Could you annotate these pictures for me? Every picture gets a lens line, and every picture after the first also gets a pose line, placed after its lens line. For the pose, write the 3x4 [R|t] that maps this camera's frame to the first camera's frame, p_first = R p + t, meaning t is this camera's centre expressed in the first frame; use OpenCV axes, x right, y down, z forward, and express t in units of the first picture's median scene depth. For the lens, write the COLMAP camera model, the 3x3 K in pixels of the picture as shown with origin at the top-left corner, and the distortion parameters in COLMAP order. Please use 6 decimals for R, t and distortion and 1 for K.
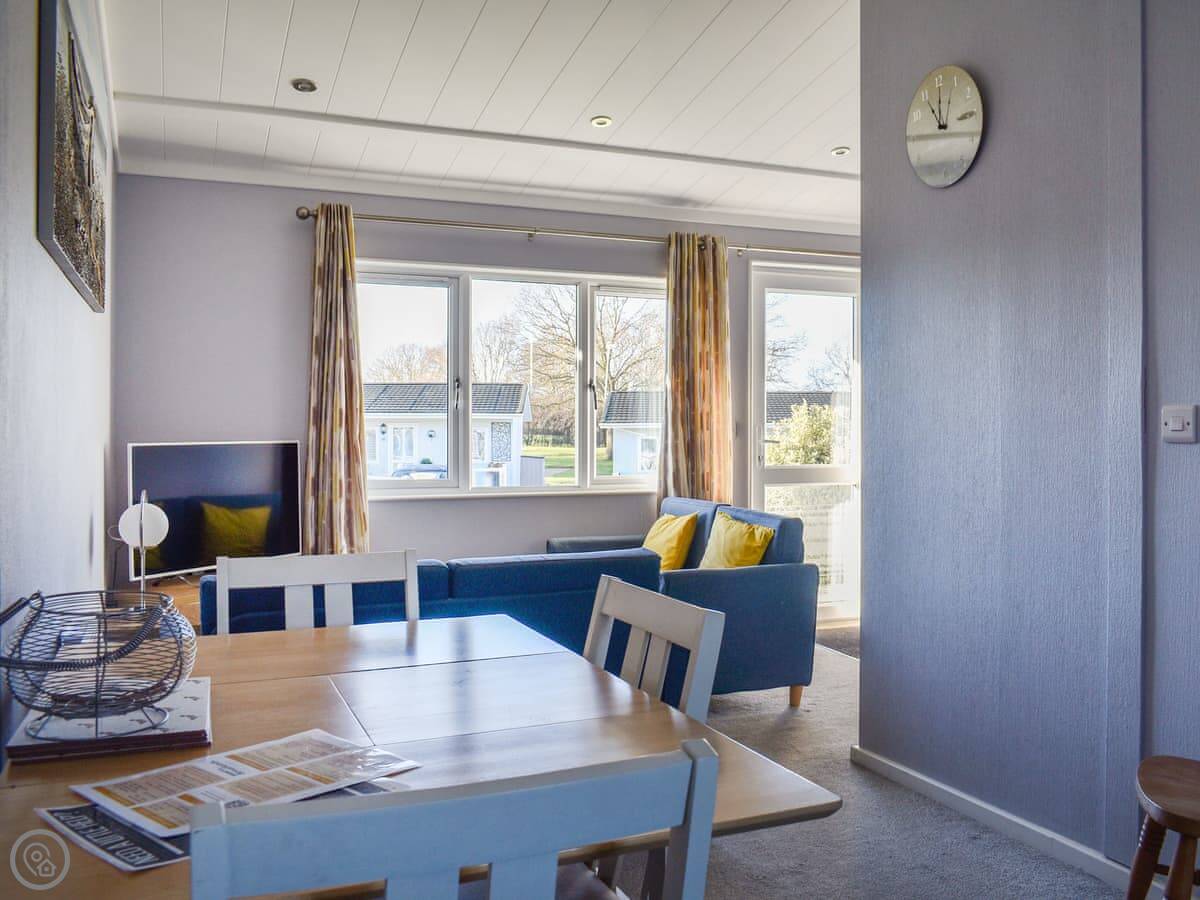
lens RADIAL K [[1067.0, 0, 600.0], [0, 1067.0, 450.0], [0, 0, 1]] dist [-0.062513, -0.019754]
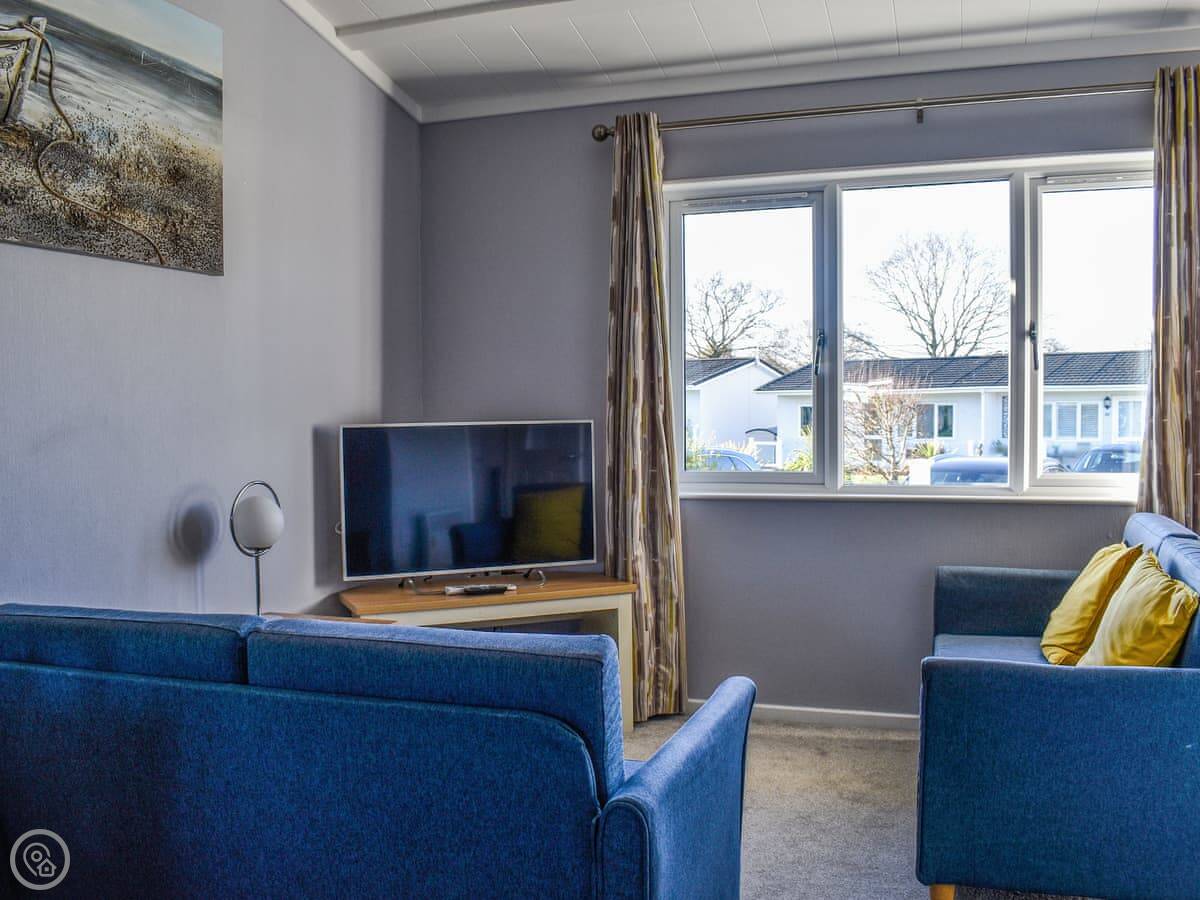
lens RADIAL K [[1067.0, 0, 600.0], [0, 1067.0, 450.0], [0, 0, 1]] dist [-0.062513, -0.019754]
pose [[0.741958, 0.020951, -0.670118, 0.250937], [-0.004952, 0.999656, 0.025770, -0.005885], [0.670428, -0.015802, 0.741807, 0.391260]]
